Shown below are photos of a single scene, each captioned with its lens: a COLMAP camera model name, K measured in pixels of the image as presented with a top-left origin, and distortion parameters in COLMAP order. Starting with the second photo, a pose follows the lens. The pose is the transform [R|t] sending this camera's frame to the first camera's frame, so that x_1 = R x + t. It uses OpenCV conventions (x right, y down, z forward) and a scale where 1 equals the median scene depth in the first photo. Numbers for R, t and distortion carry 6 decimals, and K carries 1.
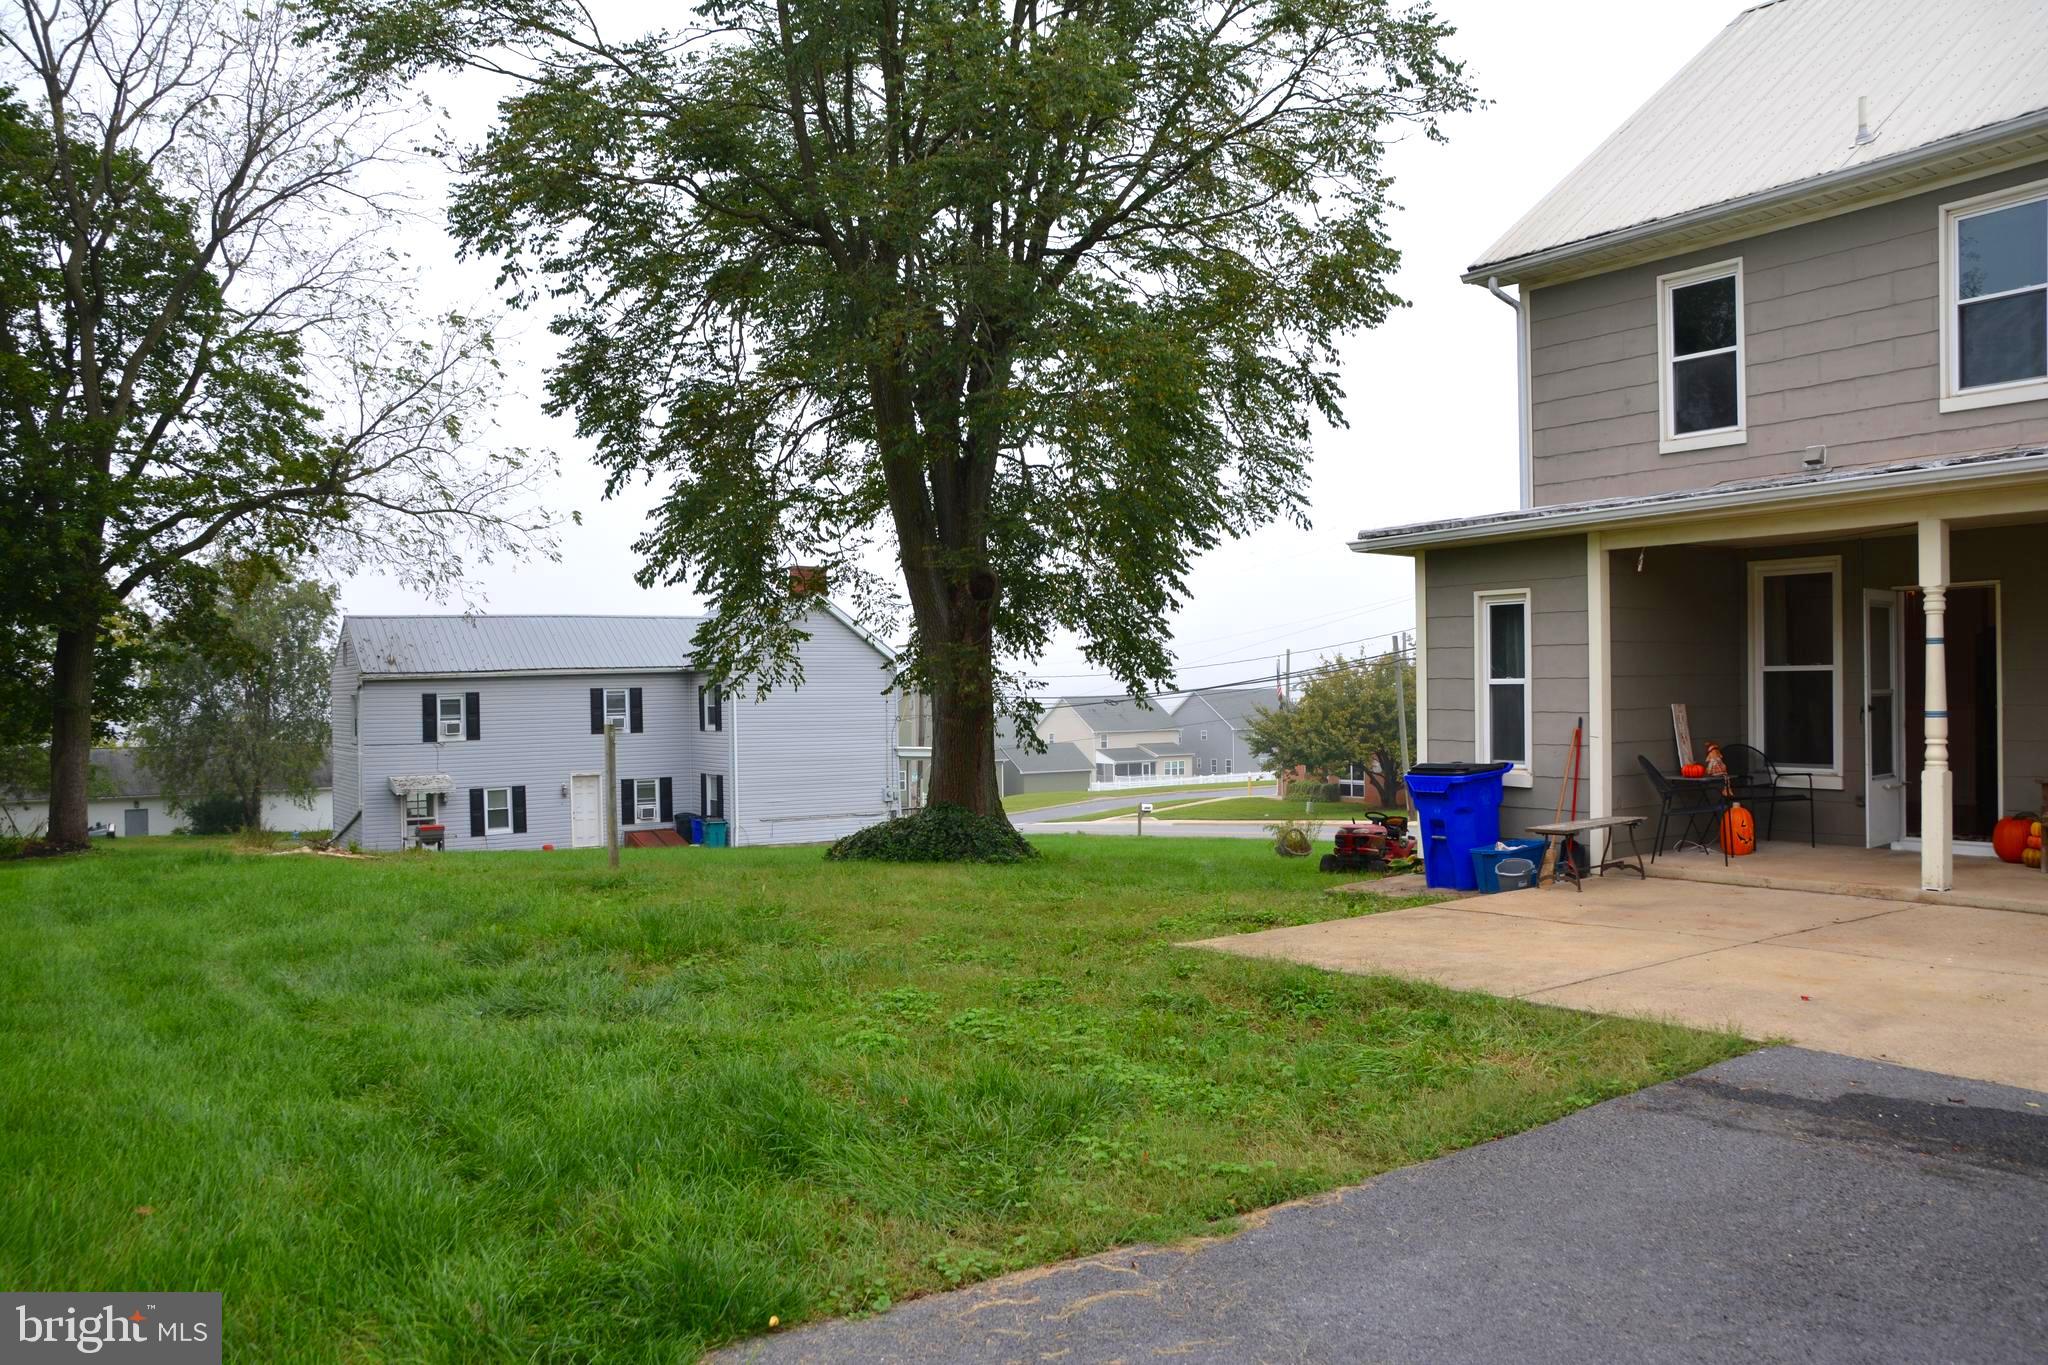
lens RADIAL K [[1536.3, 0, 1017.9], [0, 1536.3, 697.2], [0, 0, 1]] dist [-0.127469, 0.117009]
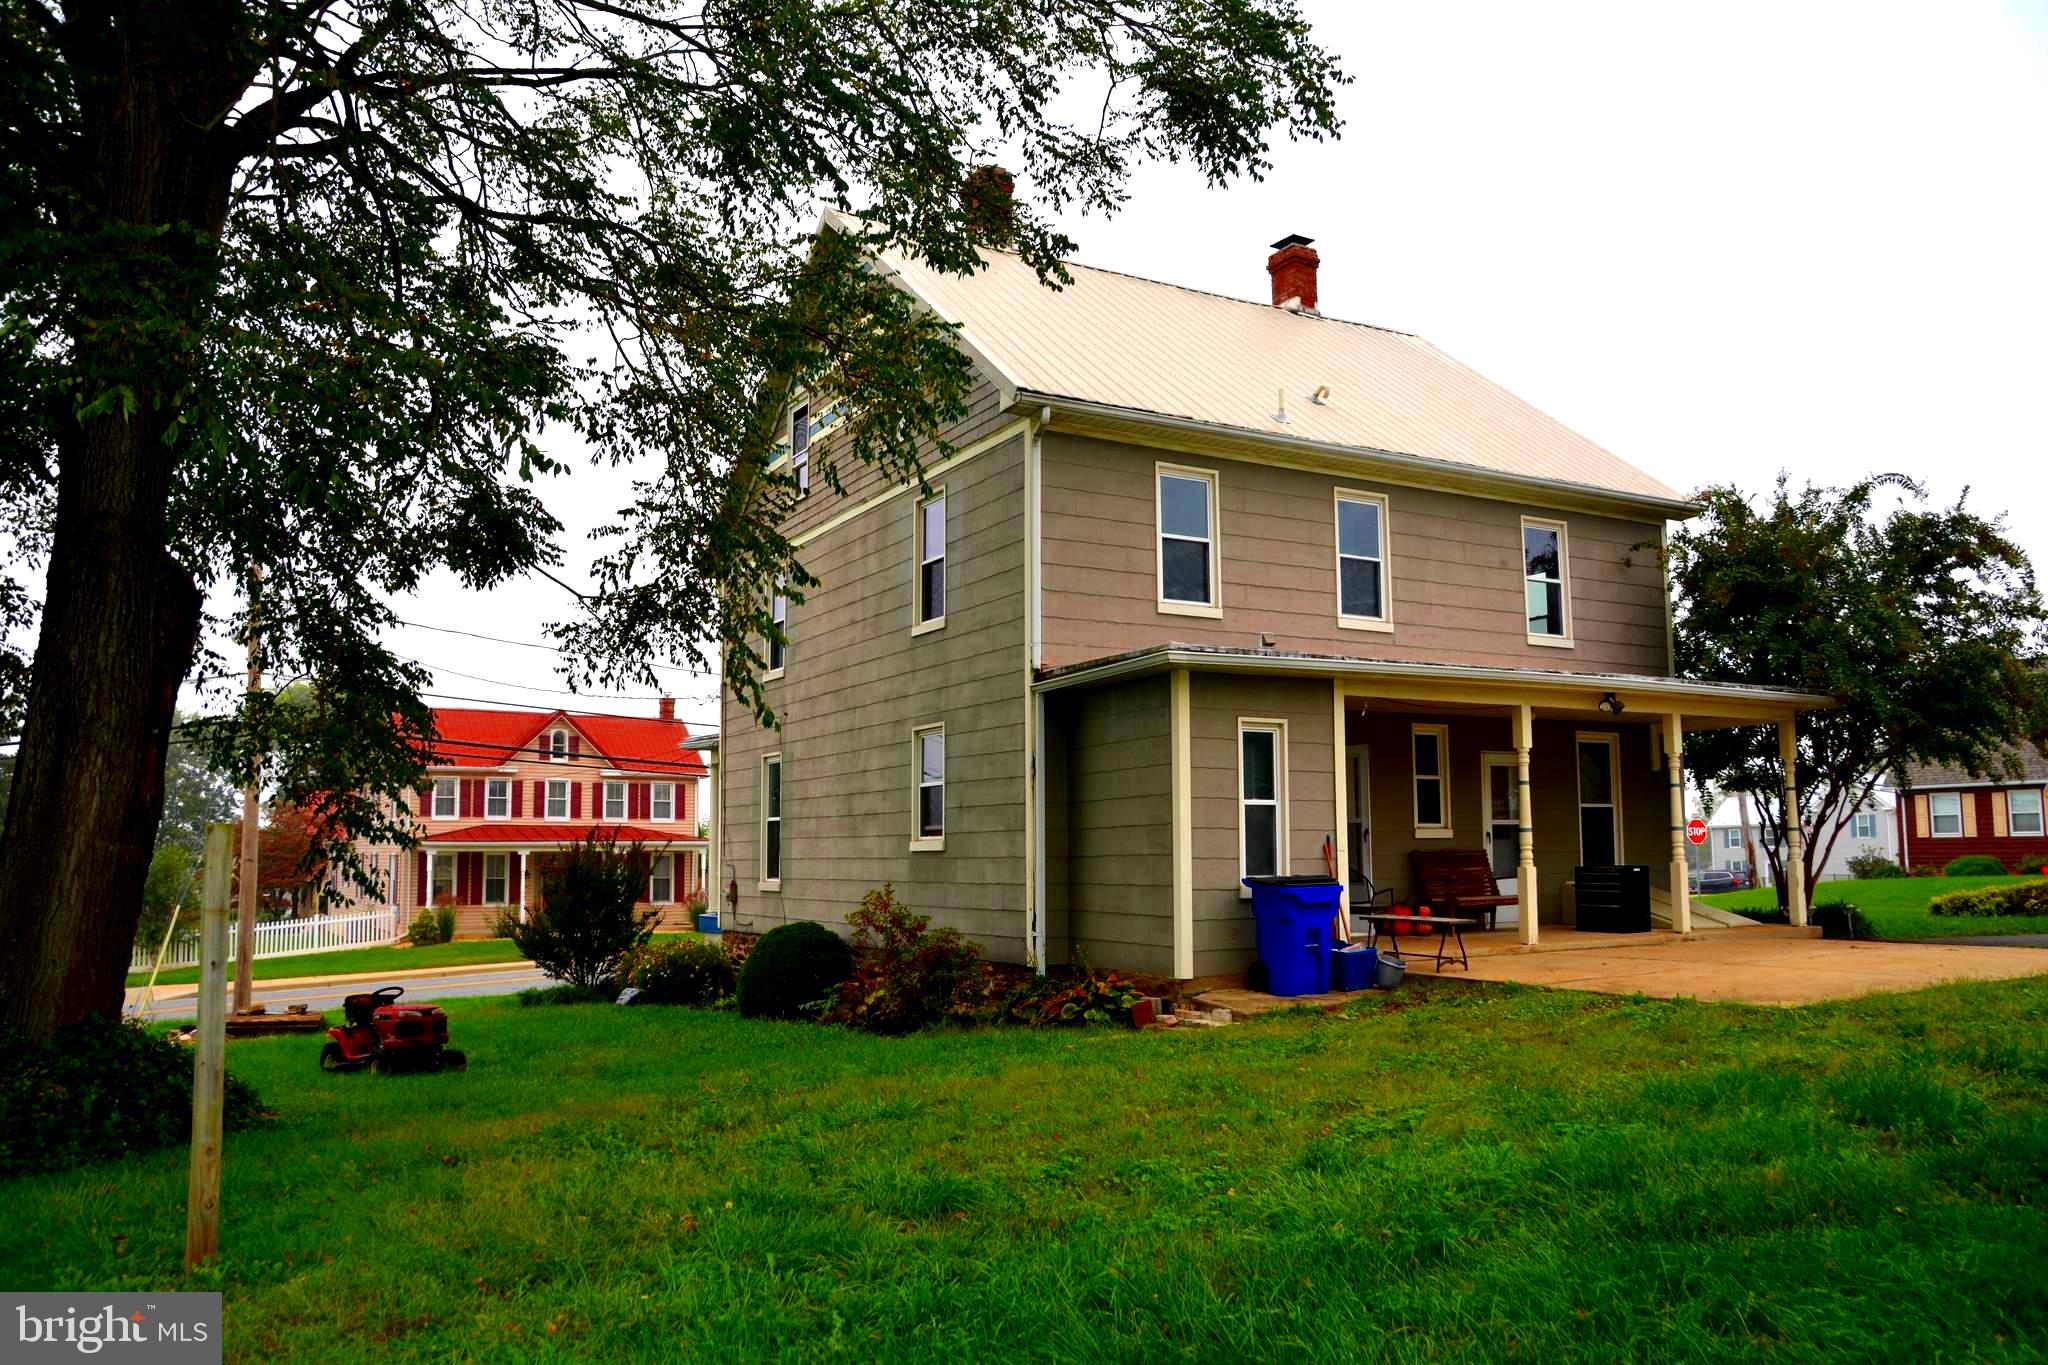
lens RADIAL K [[1536.3, 0, 1017.9], [0, 1536.3, 697.2], [0, 0, 1]] dist [-0.127469, 0.117009]
pose [[0.104399, 0.114102, 0.987968, -0.783181], [0.009771, 0.993231, -0.115743, 0.039719], [-0.994487, 0.021737, 0.102578, 1.051678]]
